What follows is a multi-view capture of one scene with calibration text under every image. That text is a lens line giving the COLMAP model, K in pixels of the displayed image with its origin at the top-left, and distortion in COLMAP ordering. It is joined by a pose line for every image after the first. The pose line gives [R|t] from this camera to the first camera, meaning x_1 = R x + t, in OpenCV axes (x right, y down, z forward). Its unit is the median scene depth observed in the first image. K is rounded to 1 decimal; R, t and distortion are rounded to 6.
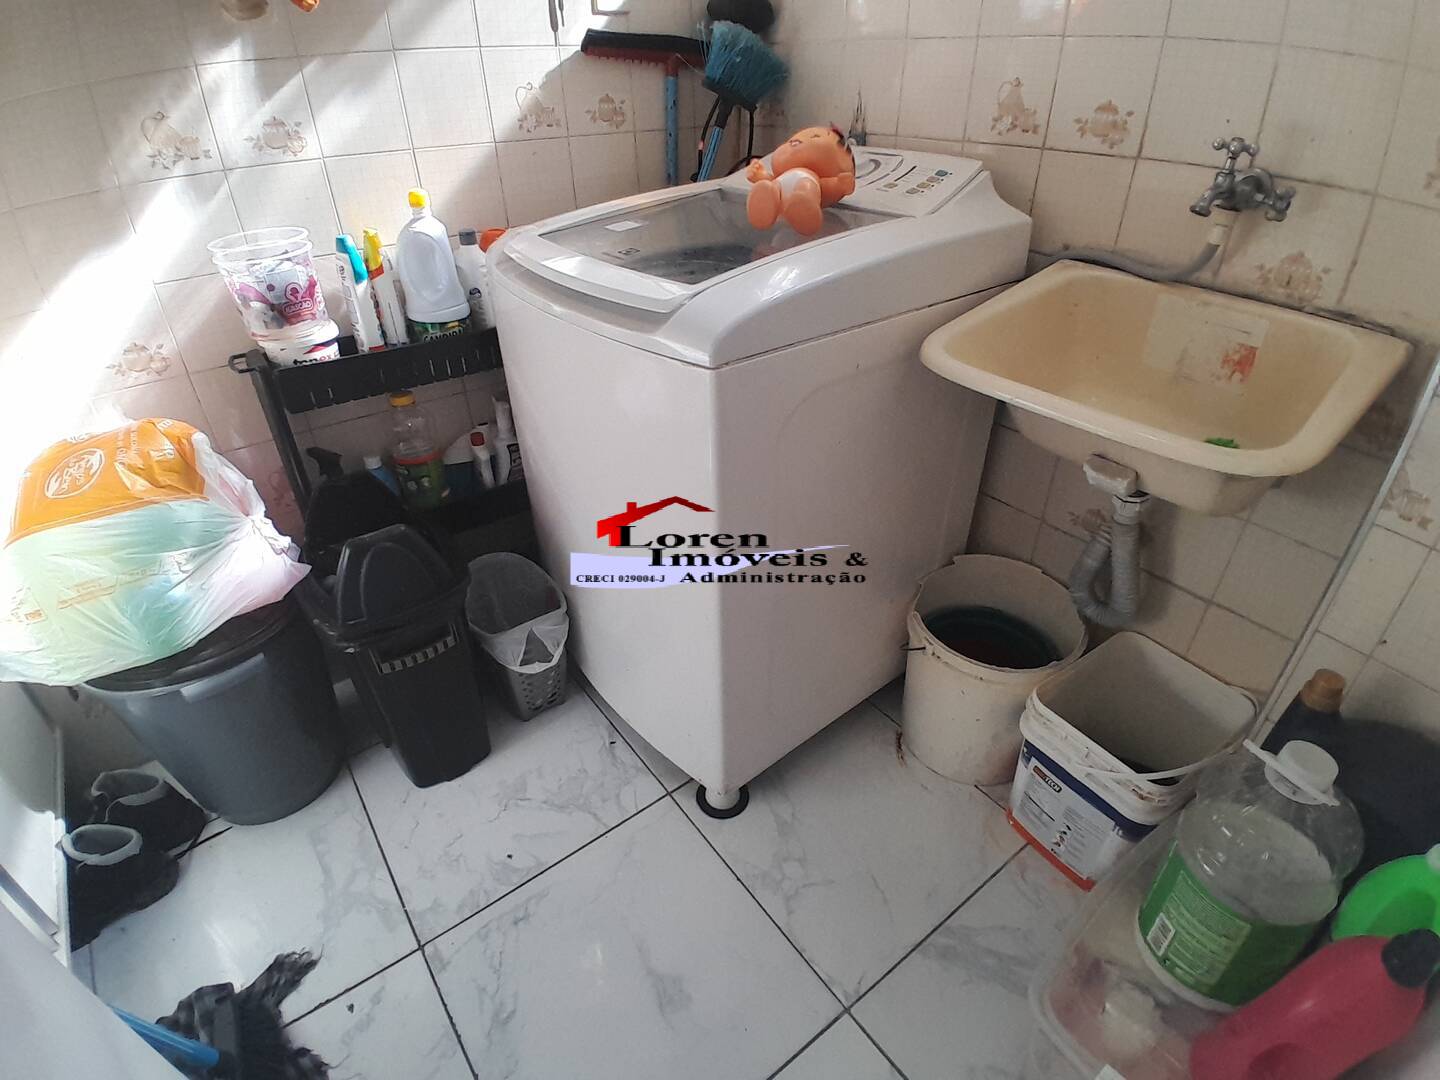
lens RADIAL K [[713.6, 0, 720.0], [0, 713.6, 540.0], [0, 0, 1]] dist [-0.005042, -0.039783]
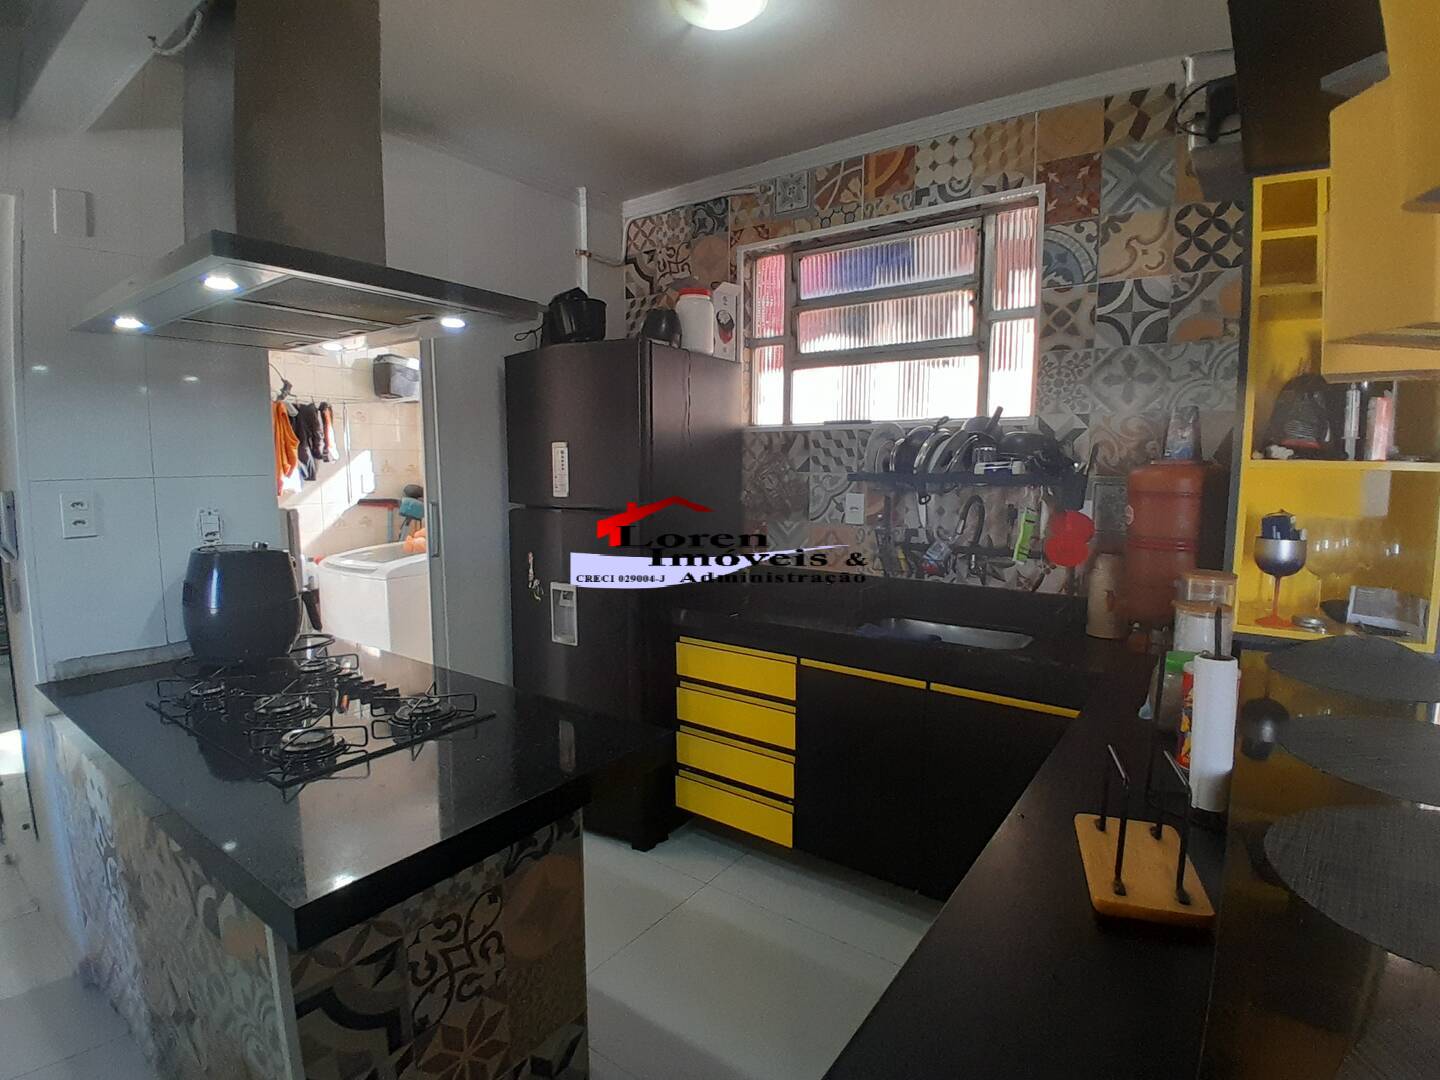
lens RADIAL K [[713.6, 0, 720.0], [0, 713.6, 540.0], [0, 0, 1]] dist [-0.005042, -0.039783]
pose [[0.954201, -0.019121, 0.298553, 0.385872], [0.157097, 0.881313, -0.445654, 1.076418], [-0.254597, 0.472145, 0.843954, -1.949117]]
